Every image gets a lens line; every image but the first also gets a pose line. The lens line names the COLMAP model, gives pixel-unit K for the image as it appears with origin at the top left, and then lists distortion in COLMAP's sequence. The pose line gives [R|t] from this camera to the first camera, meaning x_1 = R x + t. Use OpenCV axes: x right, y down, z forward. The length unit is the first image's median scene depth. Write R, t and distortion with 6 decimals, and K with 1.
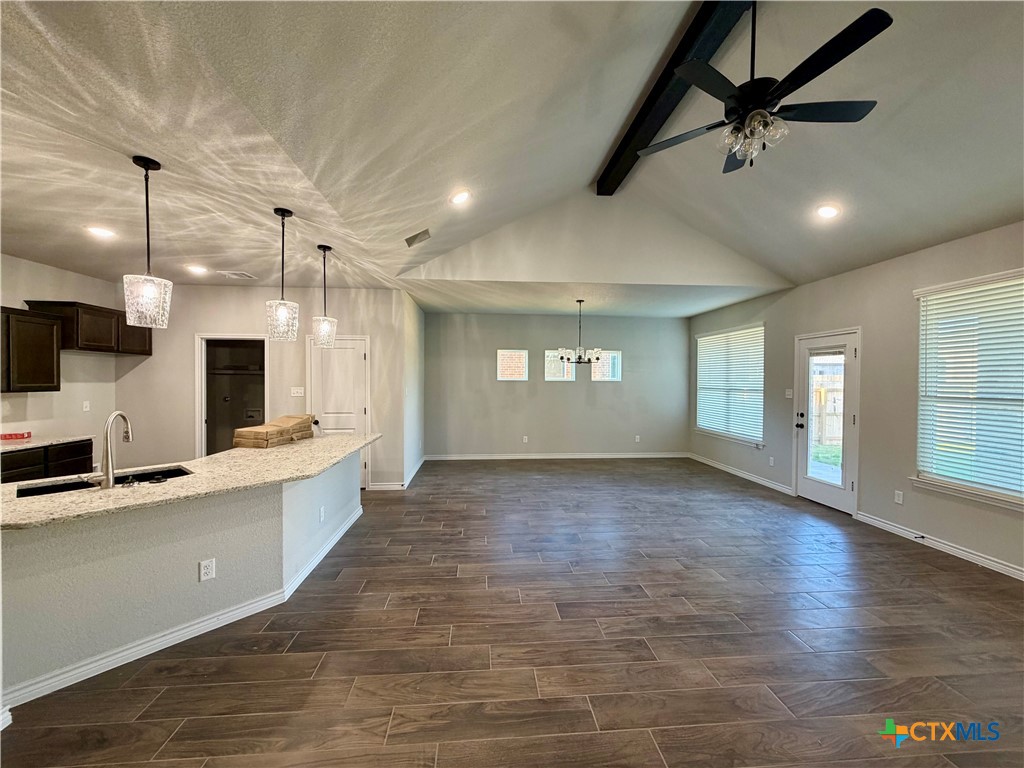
lens RADIAL K [[406.4, 0, 510.1], [0, 406.4, 385.3], [0, 0, 1]] dist [-0.001830, 0.000399]
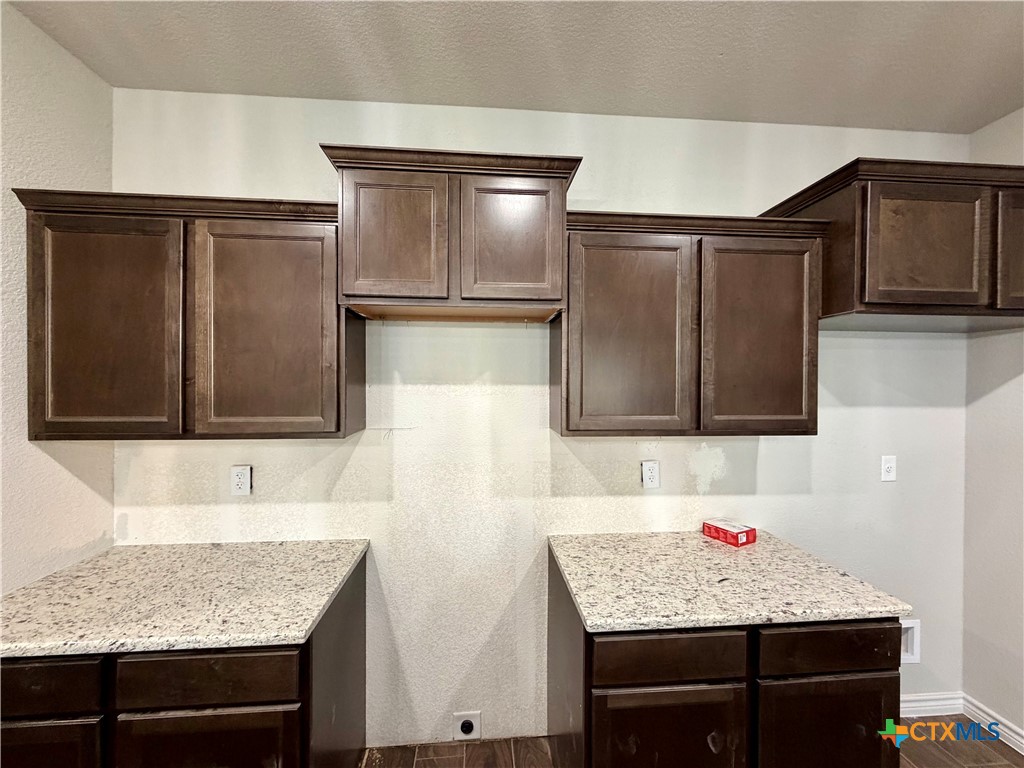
lens RADIAL K [[406.4, 0, 508.4], [0, 406.4, 385.1], [0, 0, 1]] dist [-0.001830, 0.000399]
pose [[-0.002414, 0.002092, -0.999995, -0.693217], [-0.017542, 0.999844, 0.002134, -0.024034], [0.999843, 0.017548, -0.002377, 0.672935]]
